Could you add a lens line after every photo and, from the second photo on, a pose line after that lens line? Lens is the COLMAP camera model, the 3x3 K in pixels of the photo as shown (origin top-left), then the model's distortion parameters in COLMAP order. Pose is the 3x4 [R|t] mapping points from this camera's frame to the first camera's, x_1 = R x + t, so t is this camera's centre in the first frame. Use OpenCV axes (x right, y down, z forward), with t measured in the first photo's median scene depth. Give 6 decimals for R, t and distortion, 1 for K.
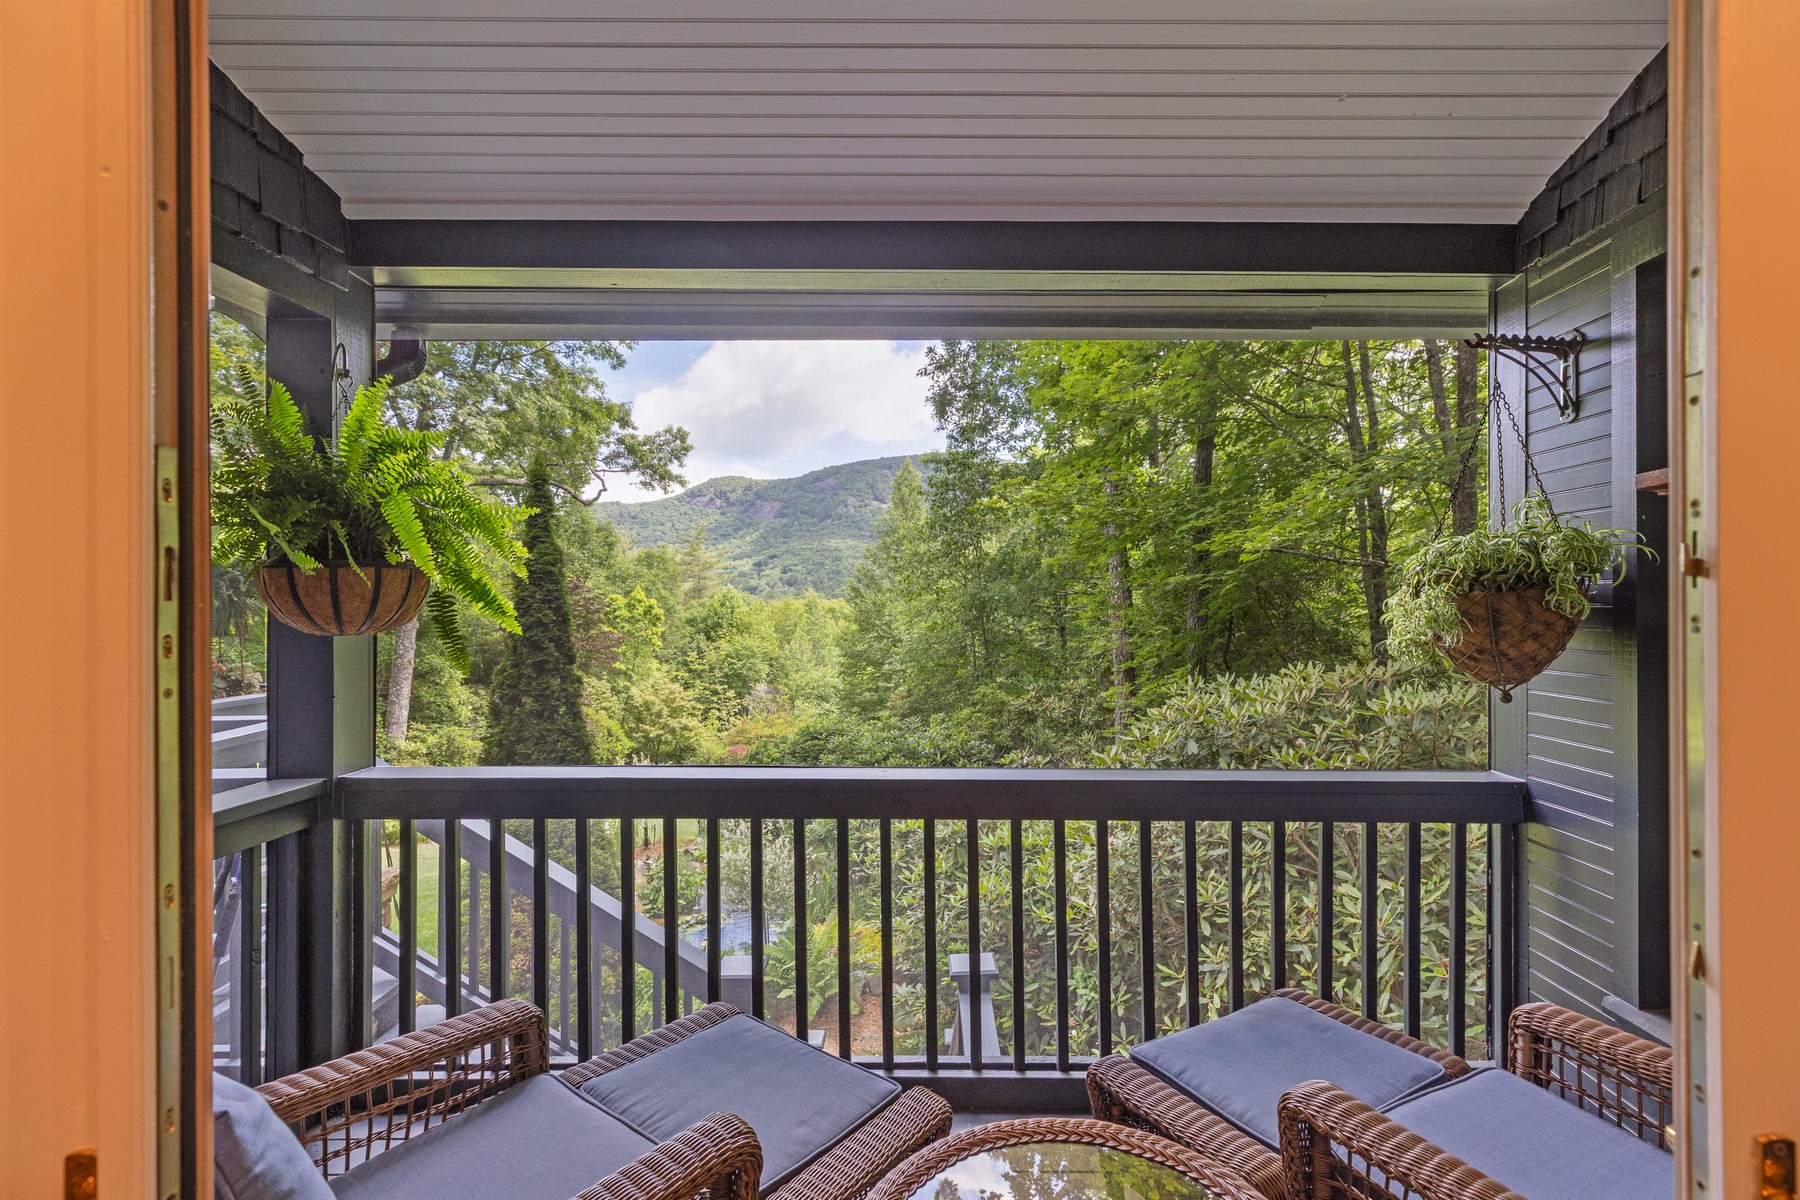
lens RADIAL K [[817.0, 0, 912.0], [0, 817.0, 602.4], [0, 0, 1]] dist [0.003854, -0.001398]
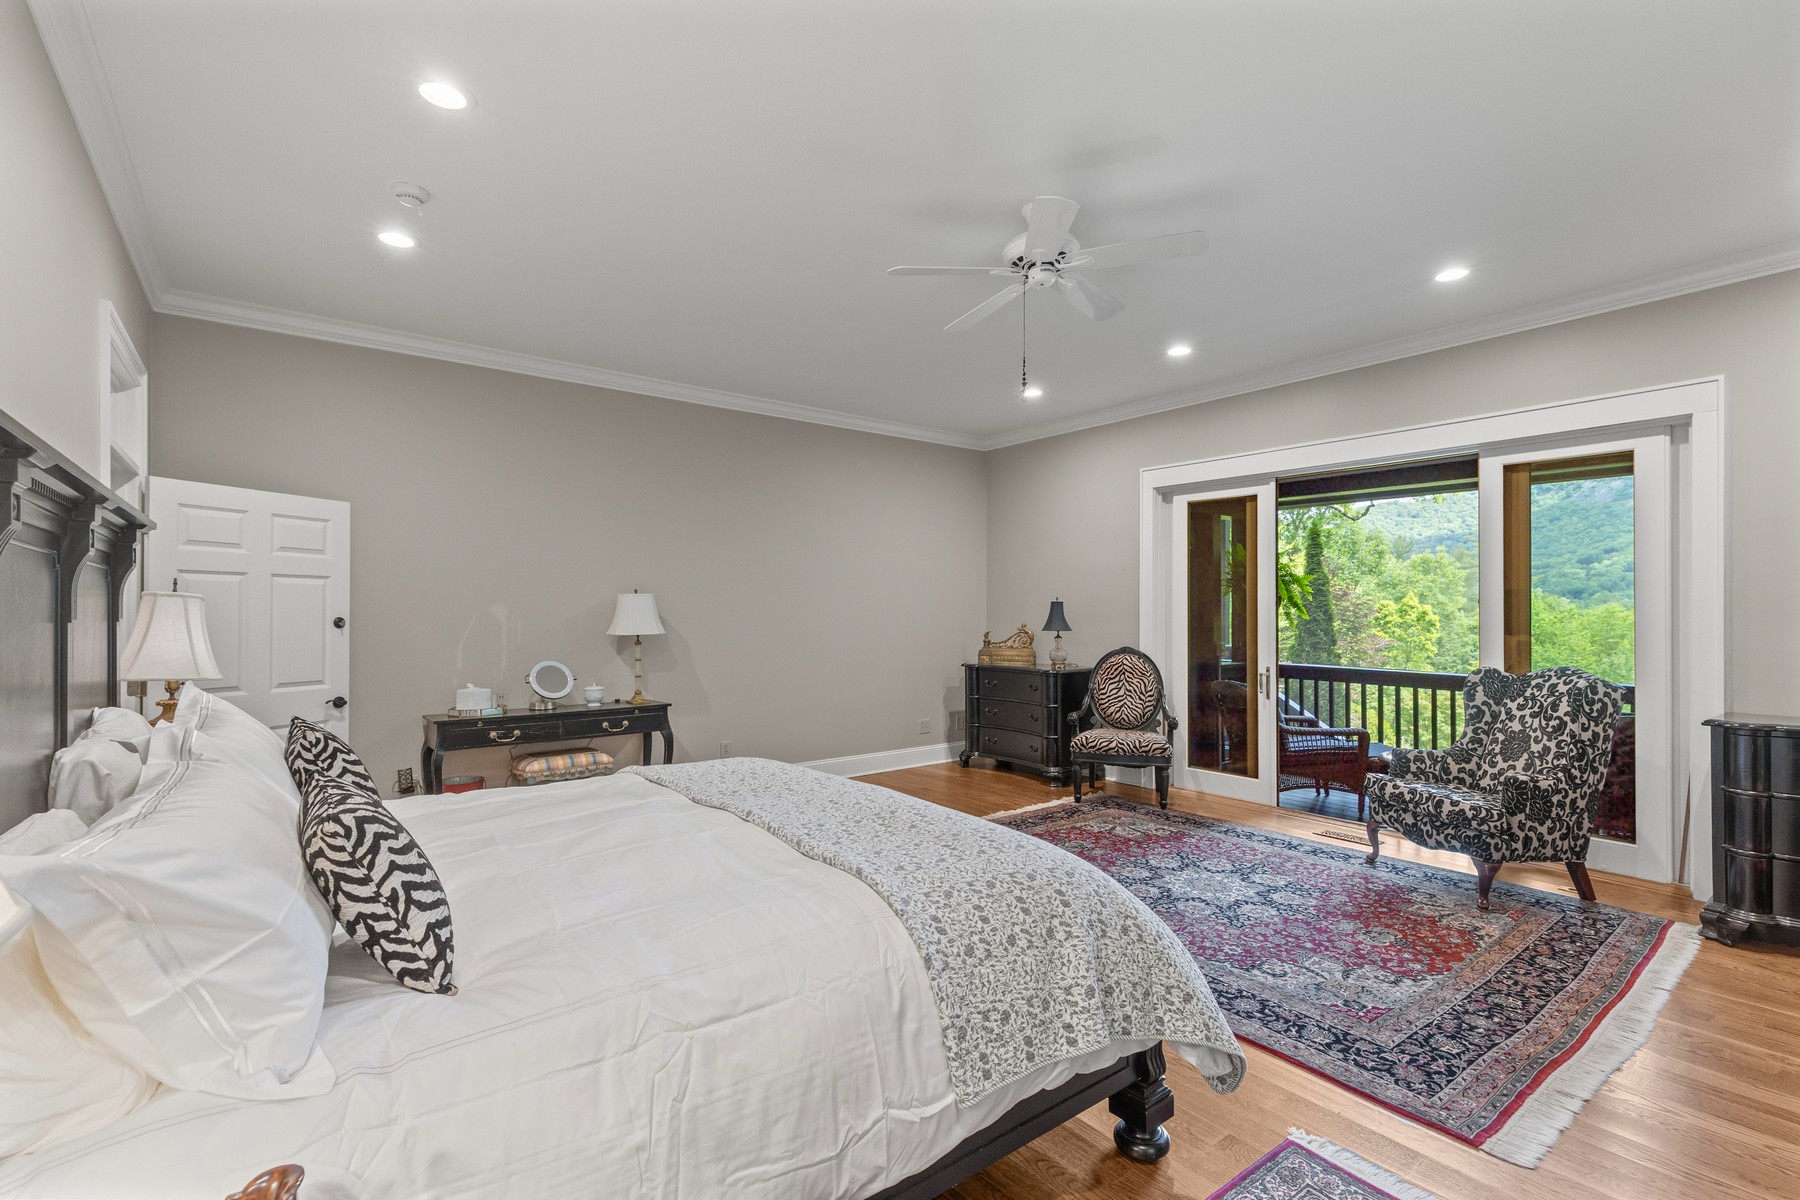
lens RADIAL K [[817.0, 0, 906.5], [0, 817.0, 598.9], [0, 0, 1]] dist [0.003854, -0.001398]
pose [[0.632184, -0.006513, -0.774791, 0.076777], [-0.002219, 0.999945, -0.010216, 0.000226], [0.774815, 0.008178, 0.632135, -0.172511]]
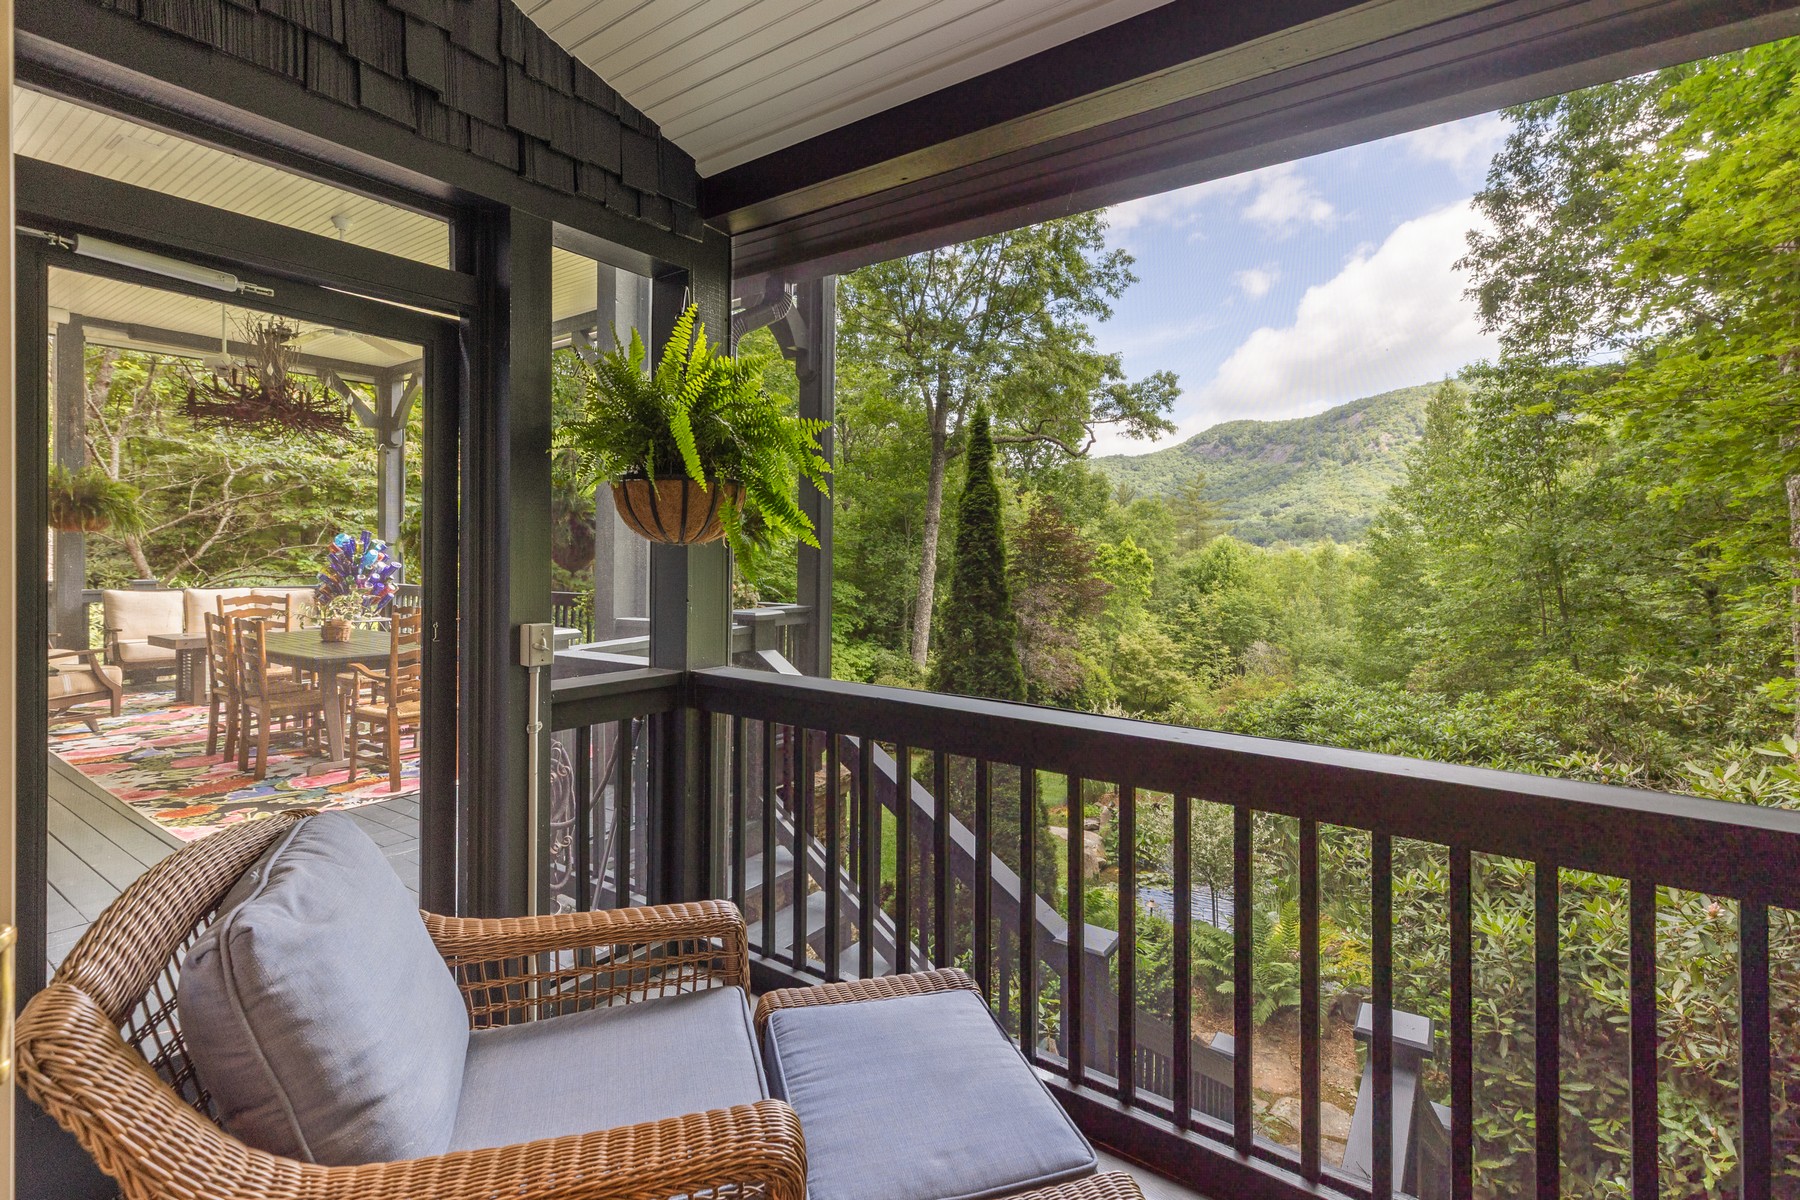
lens RADIAL K [[817.0, 0, 897.9], [0, 817.0, 555.6], [0, 0, 1]] dist [0.003854, -0.001398]
pose [[0.817847, 0.013525, -0.575277, 0.015455], [-0.012373, 0.999906, 0.005918, 0.003515], [0.575303, 0.002278, 0.817937, 0.019350]]
